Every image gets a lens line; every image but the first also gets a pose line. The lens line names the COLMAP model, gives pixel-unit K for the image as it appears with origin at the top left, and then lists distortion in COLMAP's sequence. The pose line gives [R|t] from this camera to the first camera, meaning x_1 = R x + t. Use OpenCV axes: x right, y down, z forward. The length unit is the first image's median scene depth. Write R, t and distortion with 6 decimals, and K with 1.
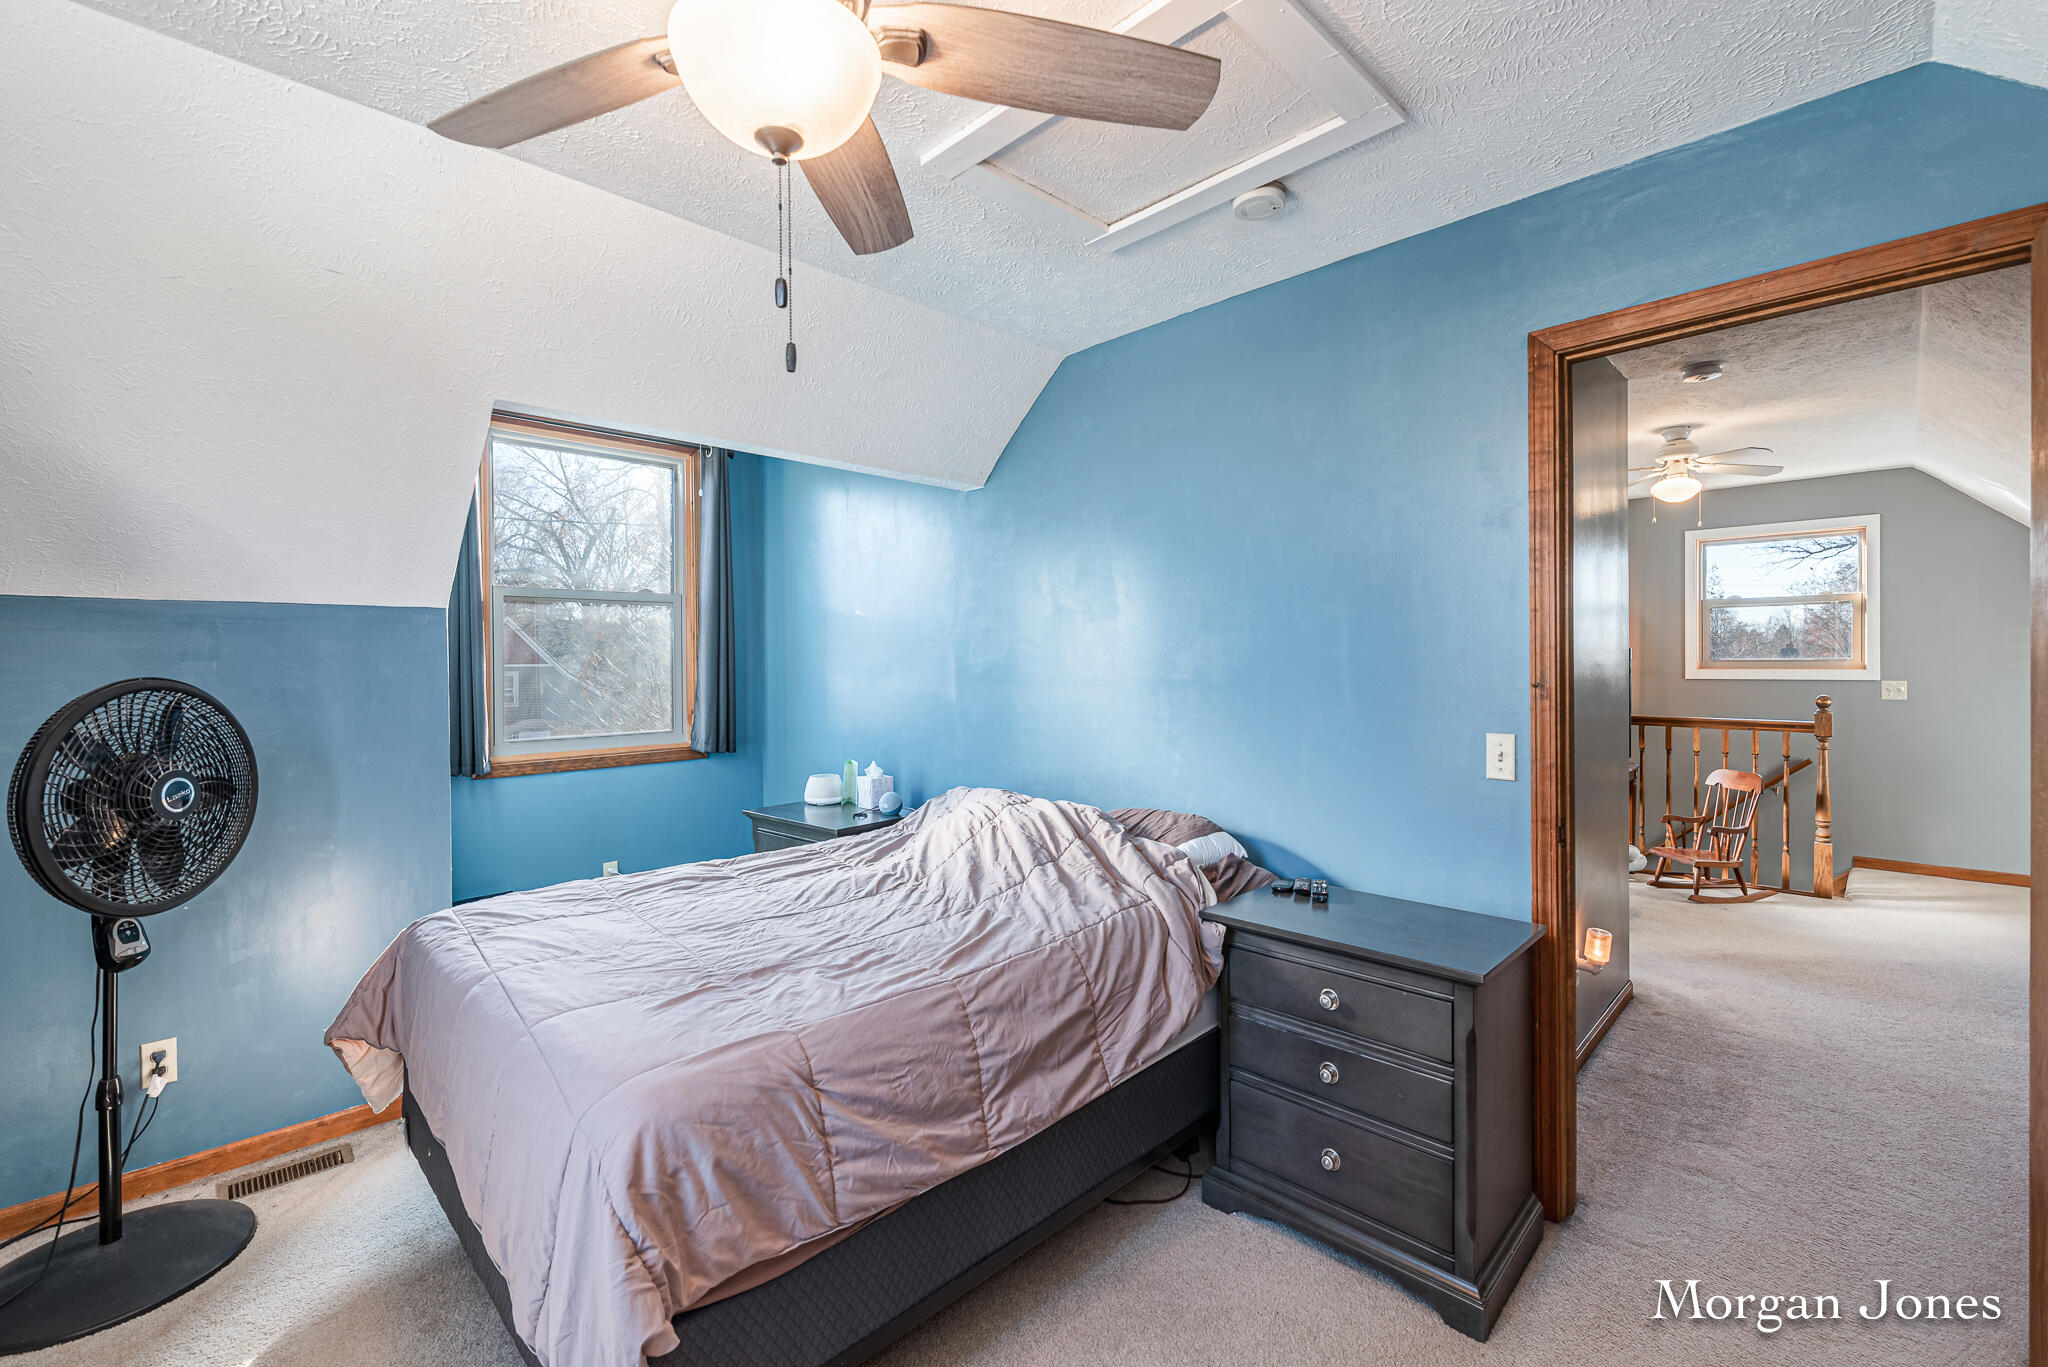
lens RADIAL K [[869.6, 0, 1035.6], [0, 869.6, 667.9], [0, 0, 1]] dist [0.000097, 0.000002]
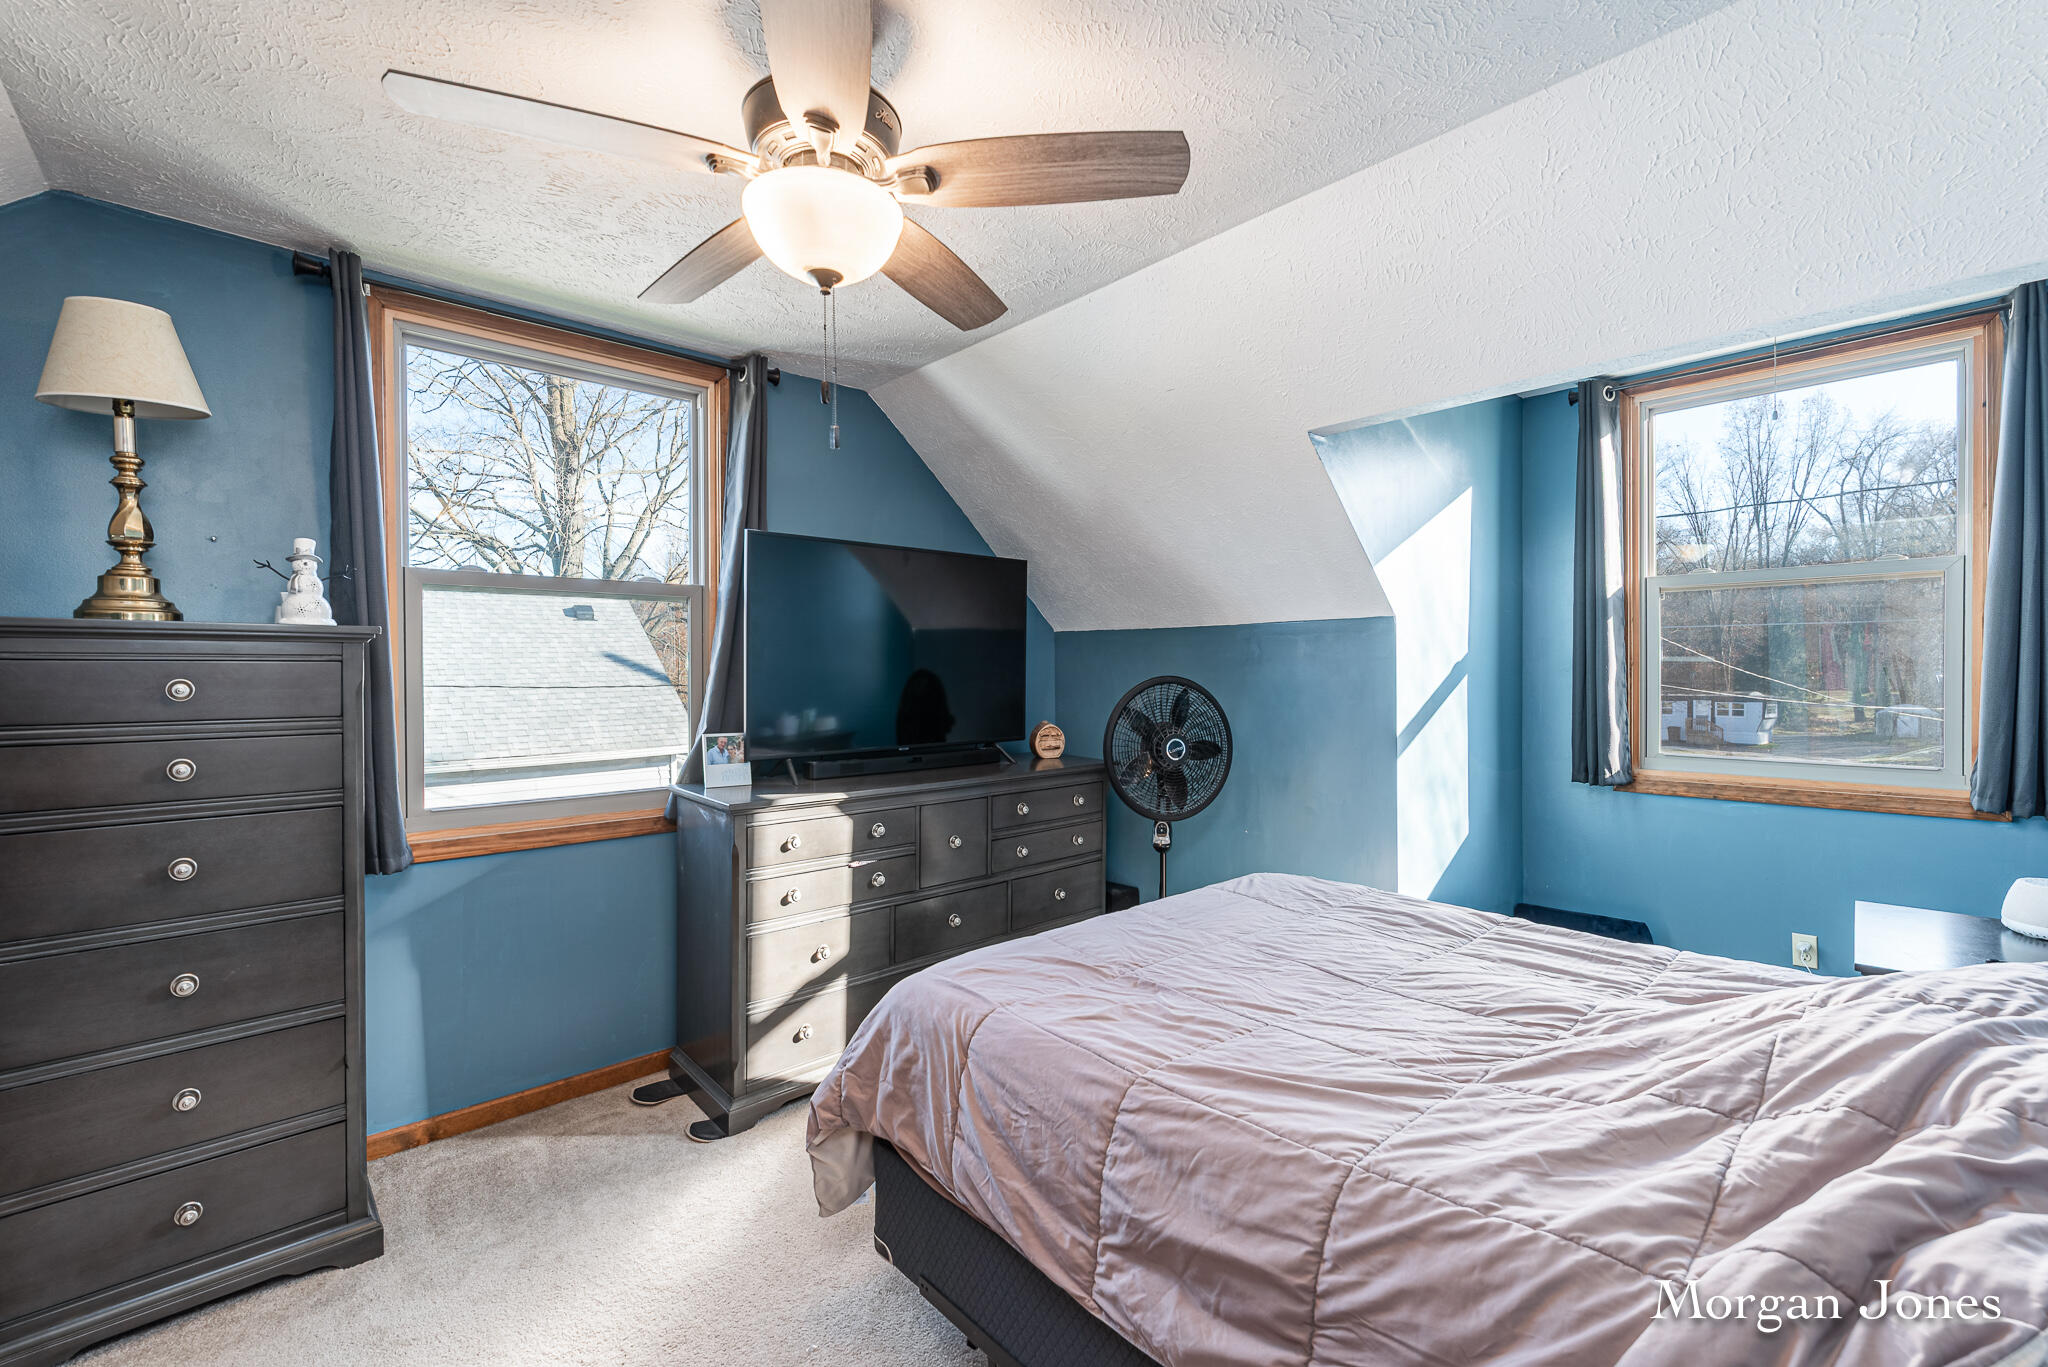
lens RADIAL K [[869.6, 0, 1026.2], [0, 869.6, 678.6], [0, 0, 1]] dist [0.000097, 0.000002]
pose [[-0.048680, 0.021372, -0.998586, 0.649970], [-0.004431, 0.999757, 0.021613, -0.017332], [0.998805, 0.005477, -0.048574, 0.883238]]
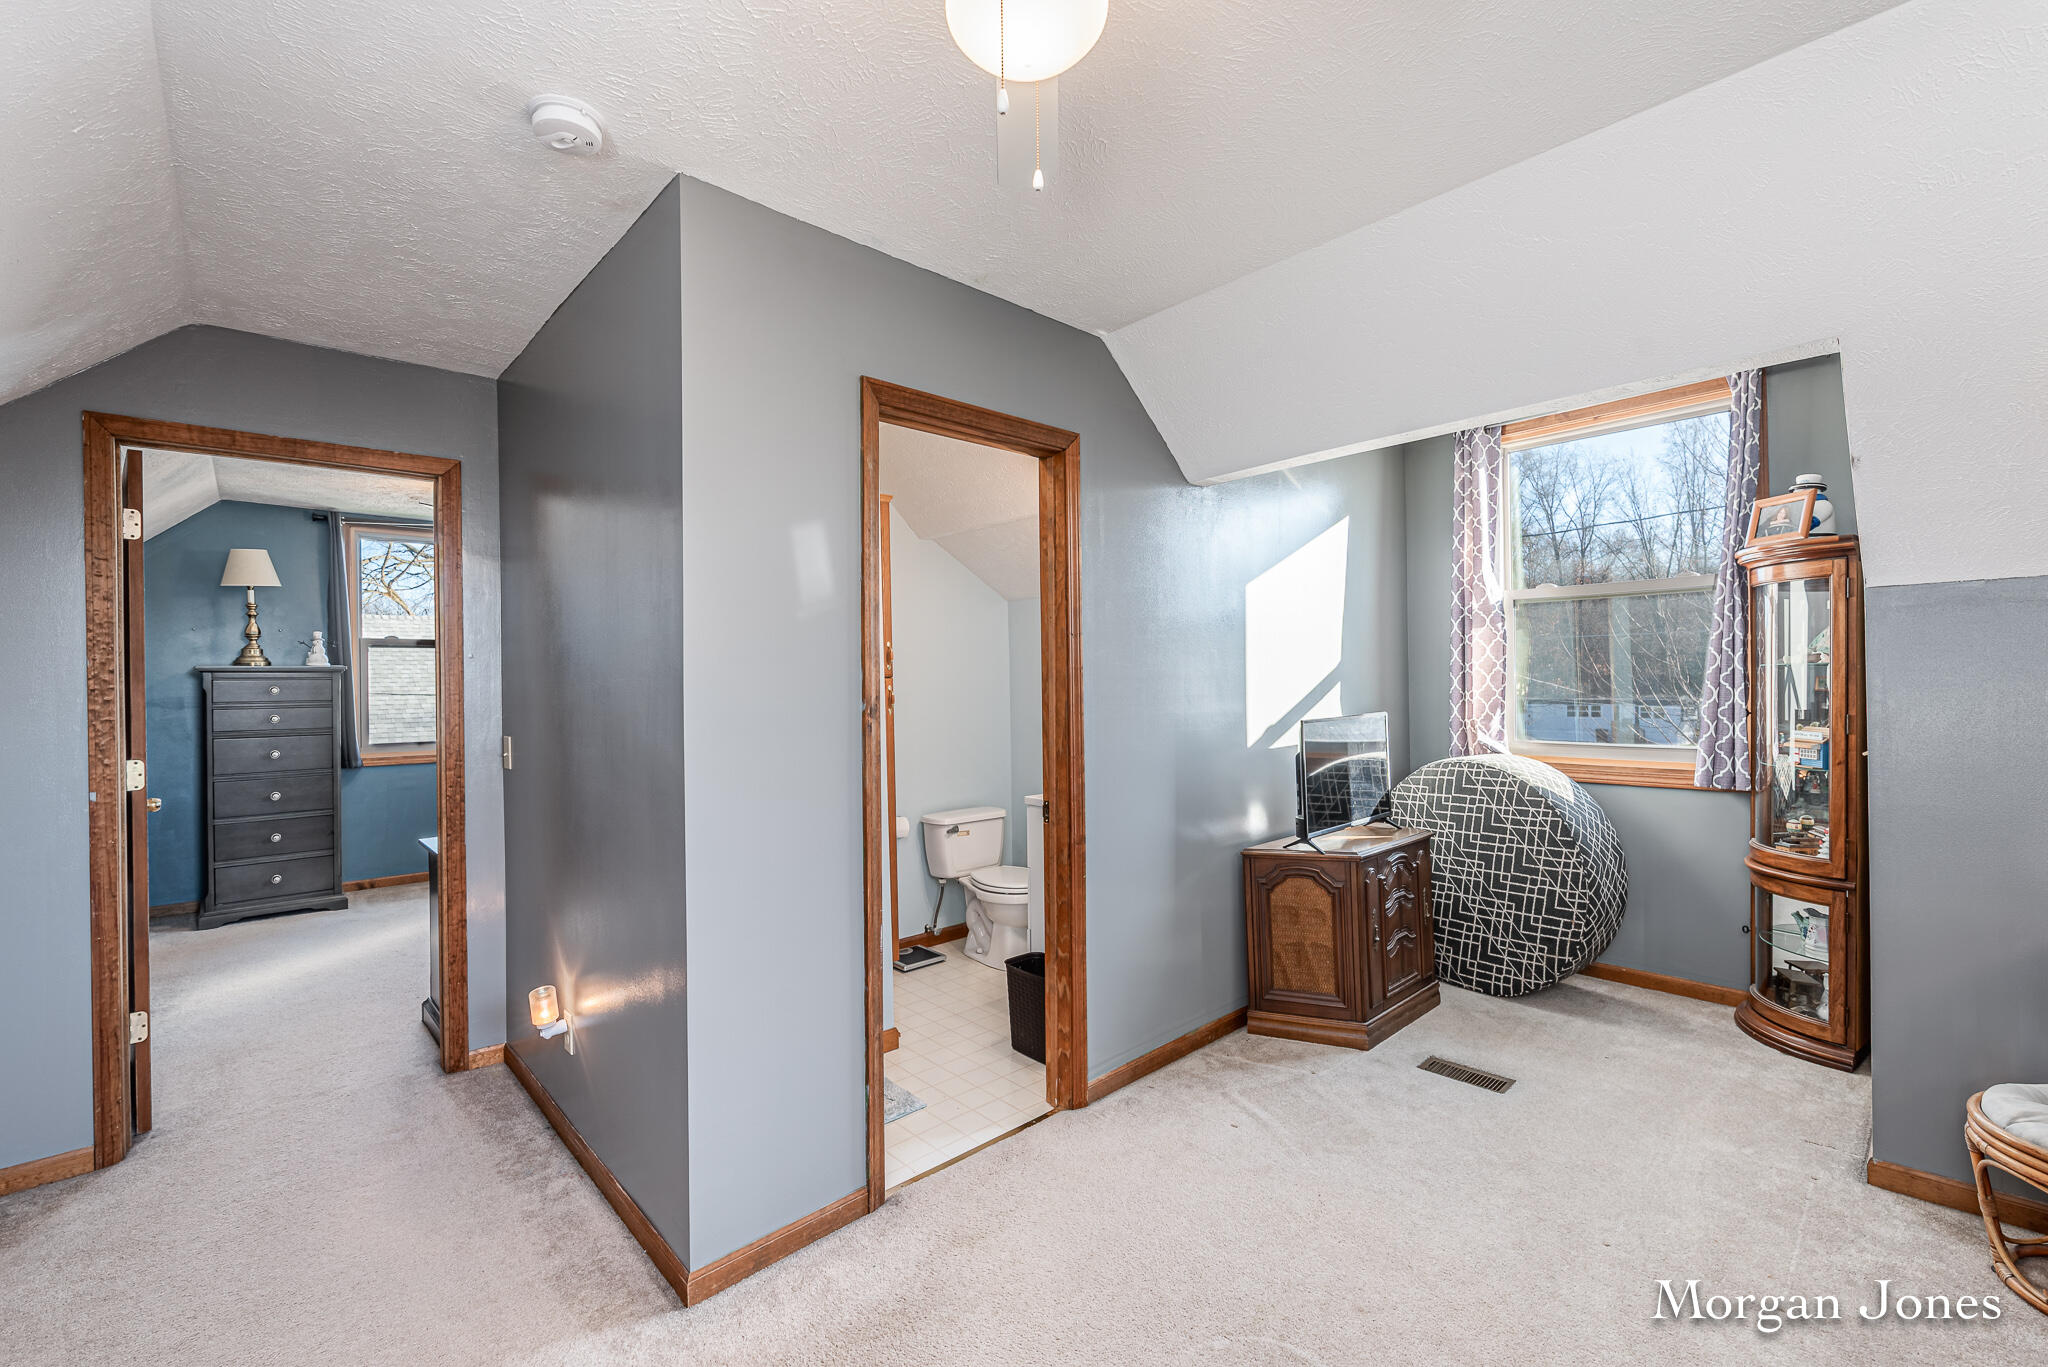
lens RADIAL K [[869.6, 0, 1023.0], [0, 869.6, 681.0], [0, 0, 1]] dist [0.000097, 0.000002]
pose [[-0.051508, 0.015475, -0.998553, 1.265726], [-0.000614, 0.999879, 0.015527, -0.031114], [0.998672, 0.001412, -0.051492, 1.431822]]
